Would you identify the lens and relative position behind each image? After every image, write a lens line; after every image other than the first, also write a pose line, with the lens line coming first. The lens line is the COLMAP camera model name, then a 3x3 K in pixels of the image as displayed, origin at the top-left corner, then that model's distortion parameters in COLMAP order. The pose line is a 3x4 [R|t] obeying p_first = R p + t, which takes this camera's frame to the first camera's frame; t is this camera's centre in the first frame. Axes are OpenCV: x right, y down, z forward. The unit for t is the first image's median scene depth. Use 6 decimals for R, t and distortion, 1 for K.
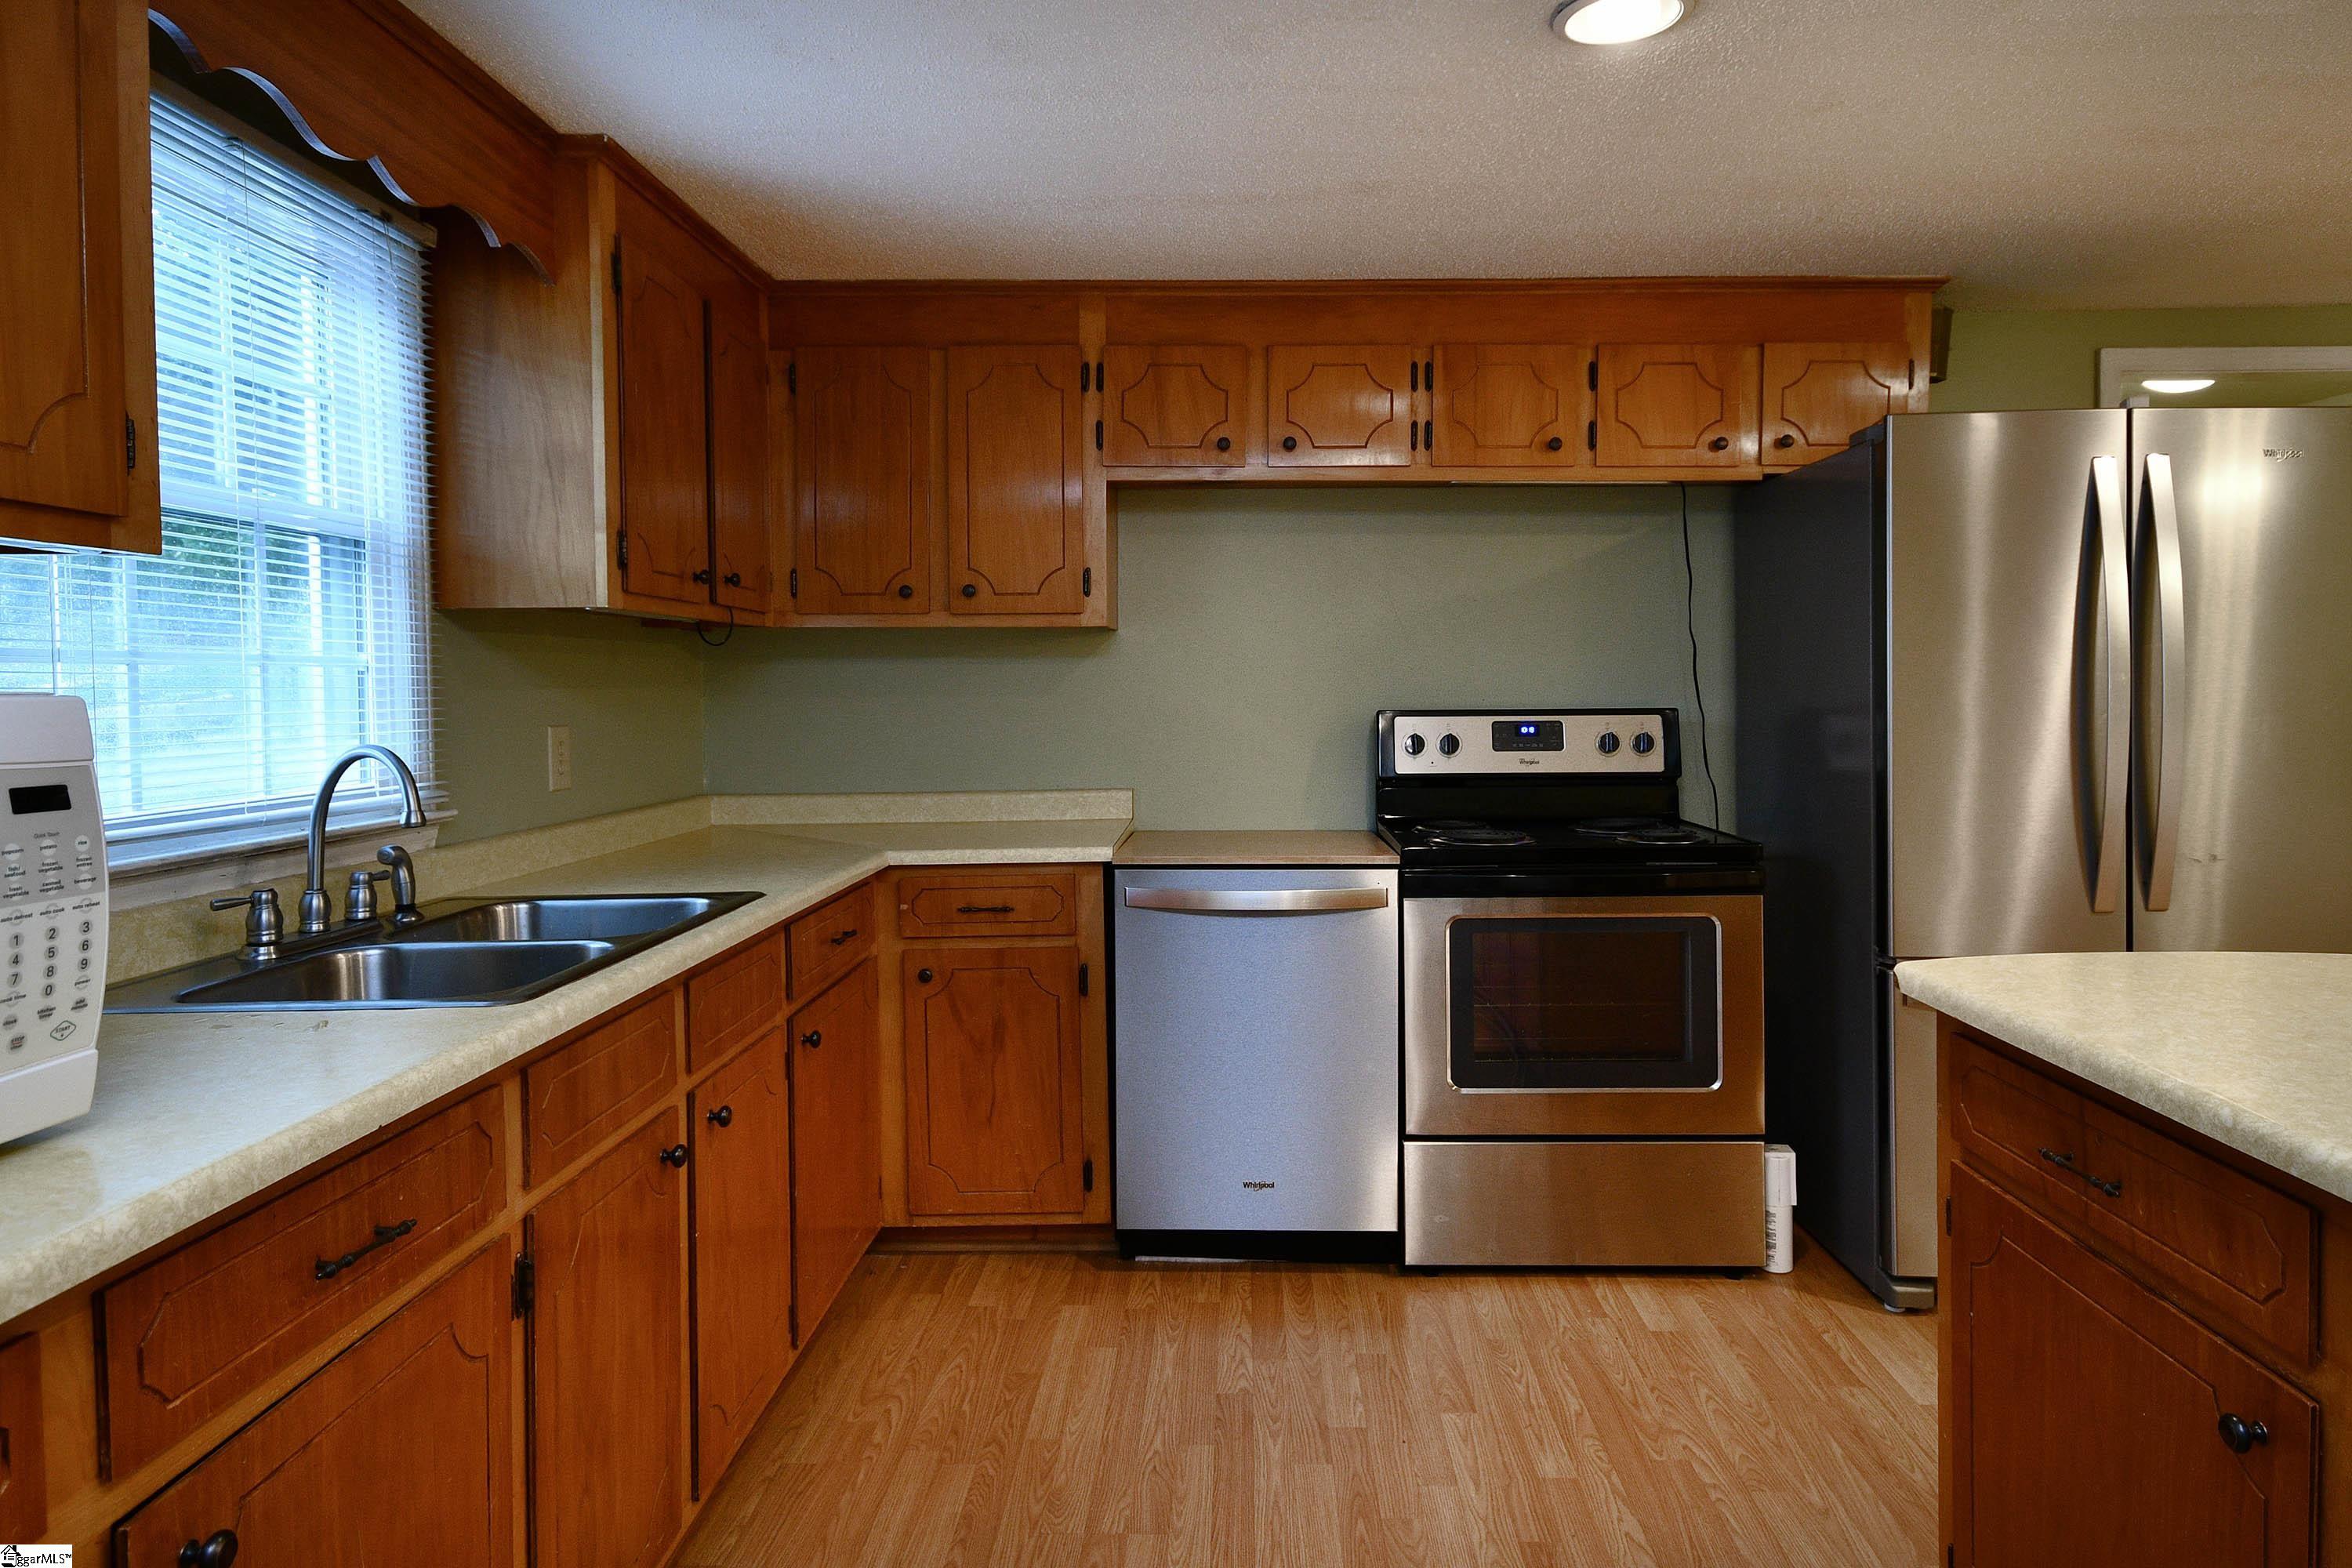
lens RADIAL K [[1420.2, 0, 1071.1], [0, 1420.2, 718.3], [0, 0, 1]] dist [0.000629, 0.000690]
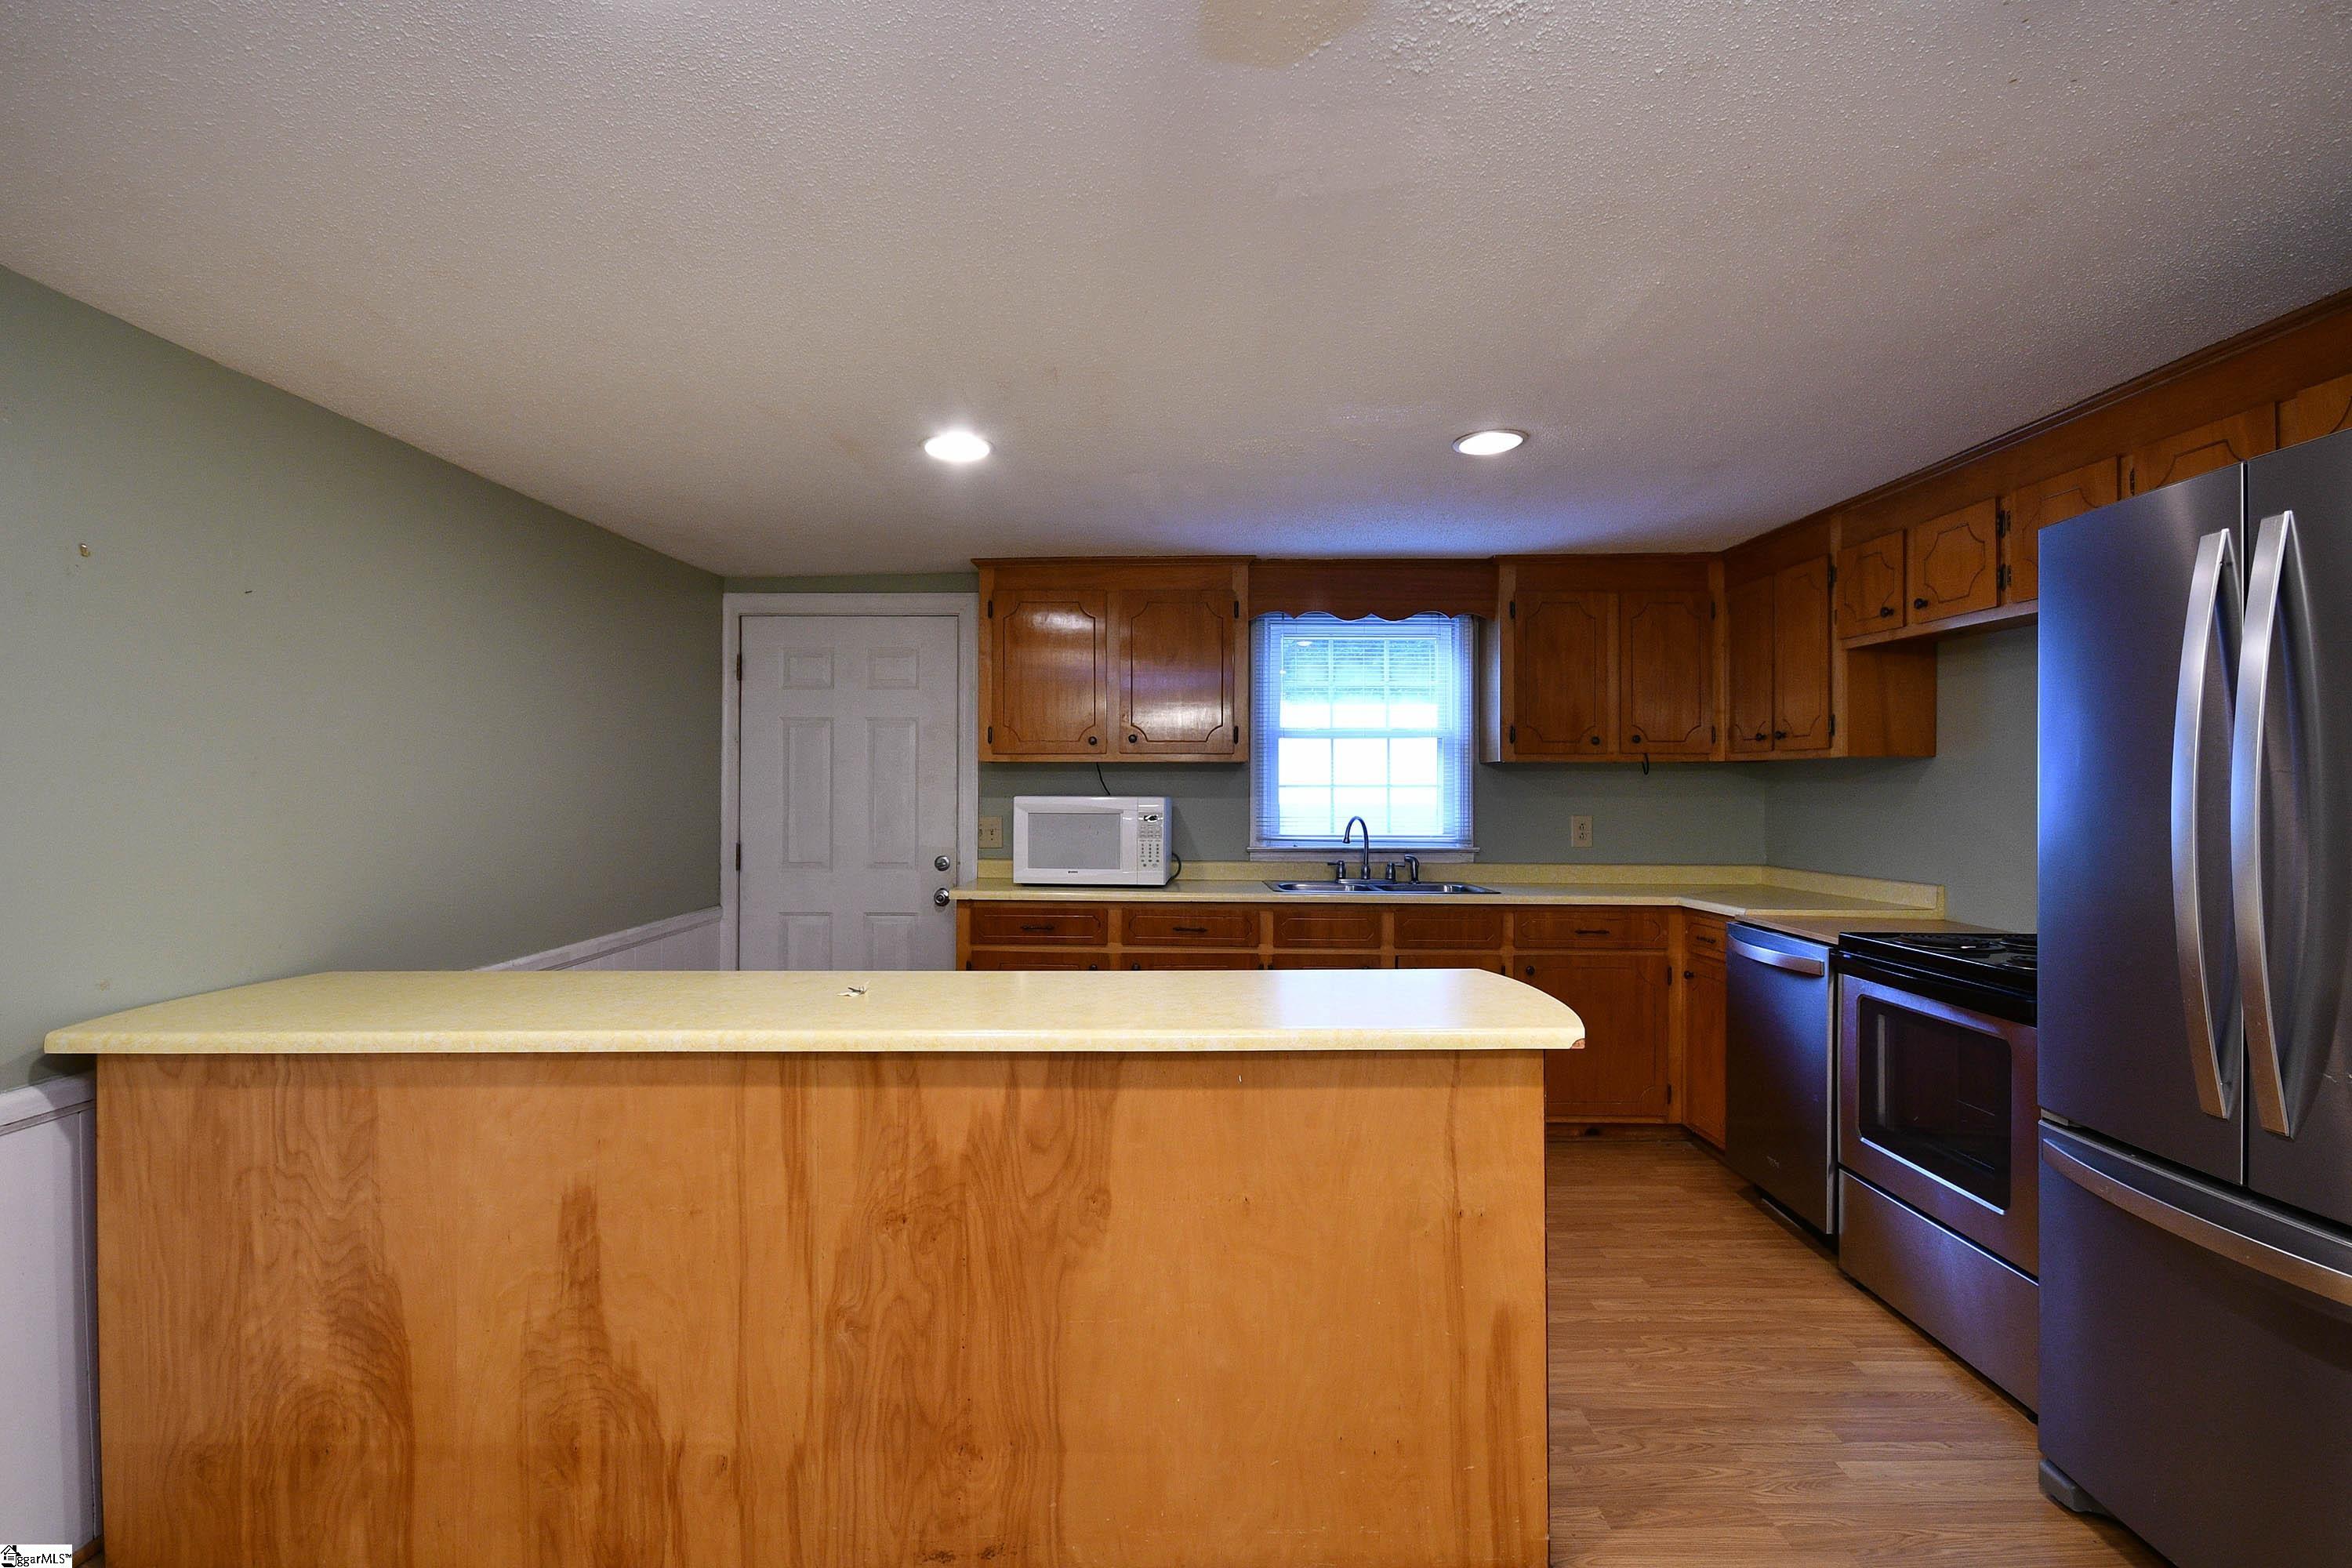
lens RADIAL K [[1136.0, 0, 1171.0], [0, 1136.0, 830.3], [0, 0, 1]] dist [-0.005706, -0.000234]
pose [[0.015453, 0.045717, -0.998835, 1.103995], [-0.024330, 0.998676, 0.045333, -0.028890], [0.999585, 0.023601, 0.016545, 0.348520]]
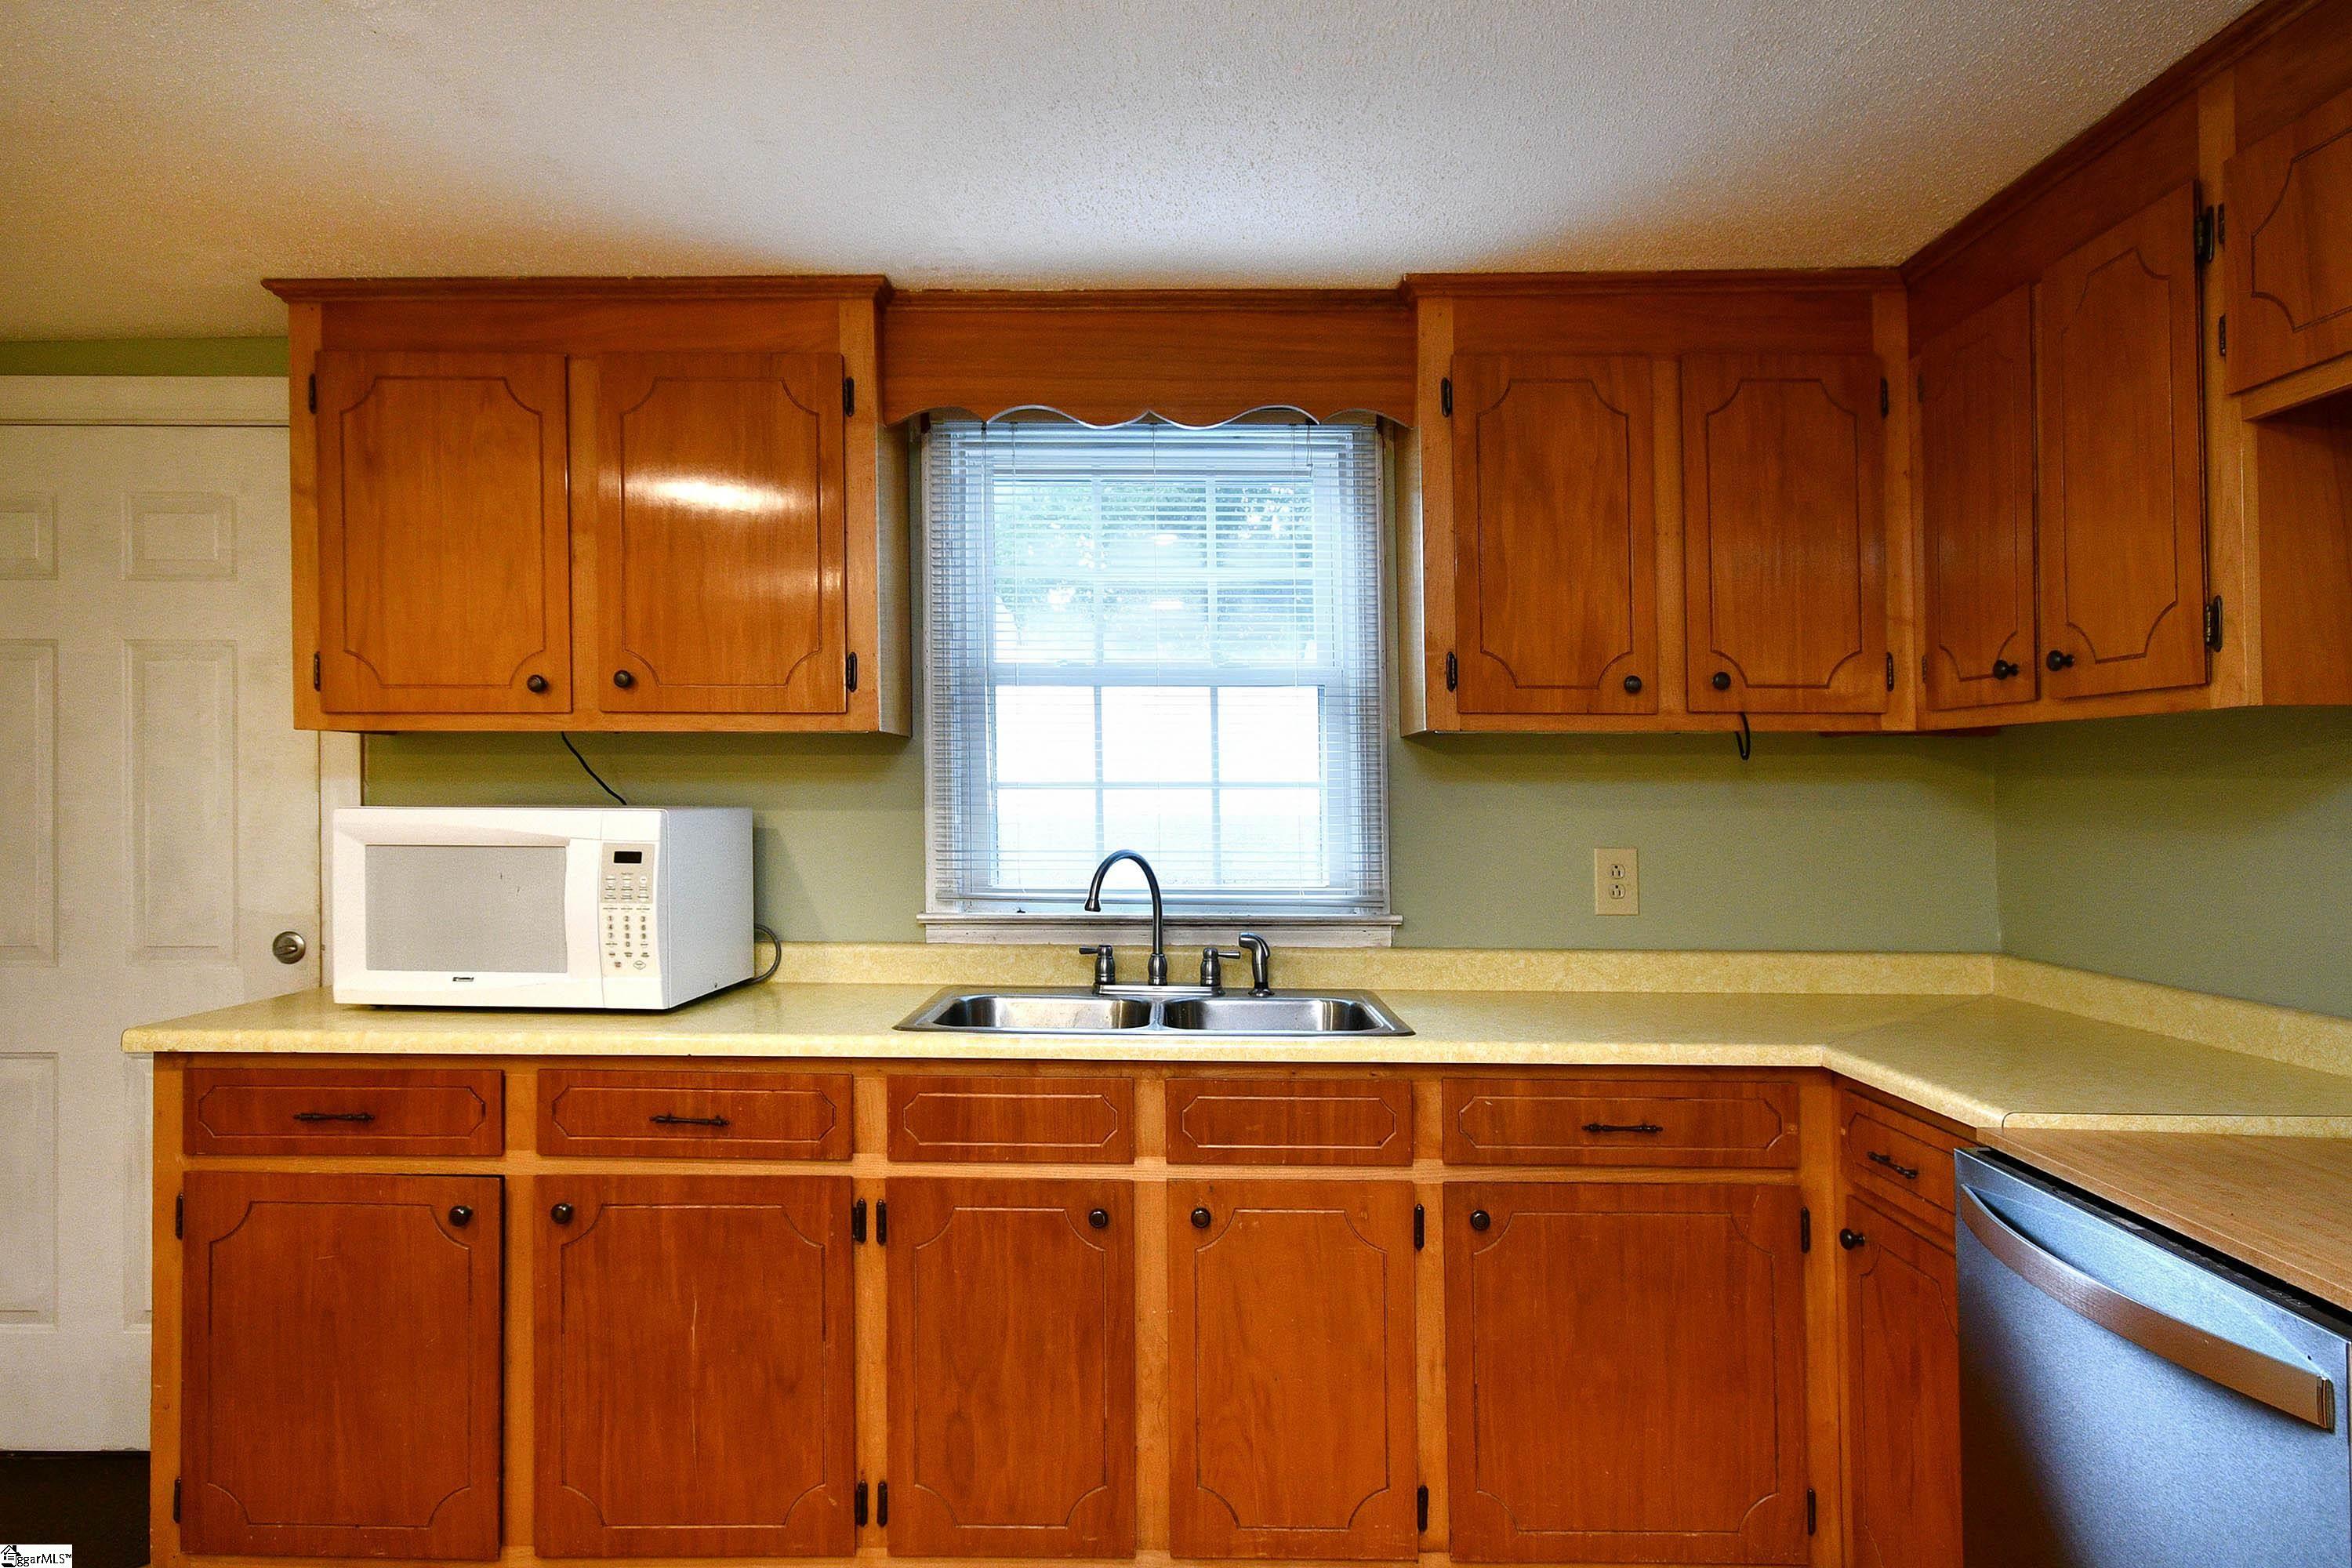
lens RADIAL K [[1448.3, 0, 1215.9], [0, 1448.3, 782.1], [0, 0, 1]] dist [0.009280, 0.001688]
pose [[0.049068, -0.000031, -0.998795, 0.534750], [-0.025430, 0.999676, -0.001280, -0.027449], [0.998472, 0.025462, 0.049051, 0.608753]]
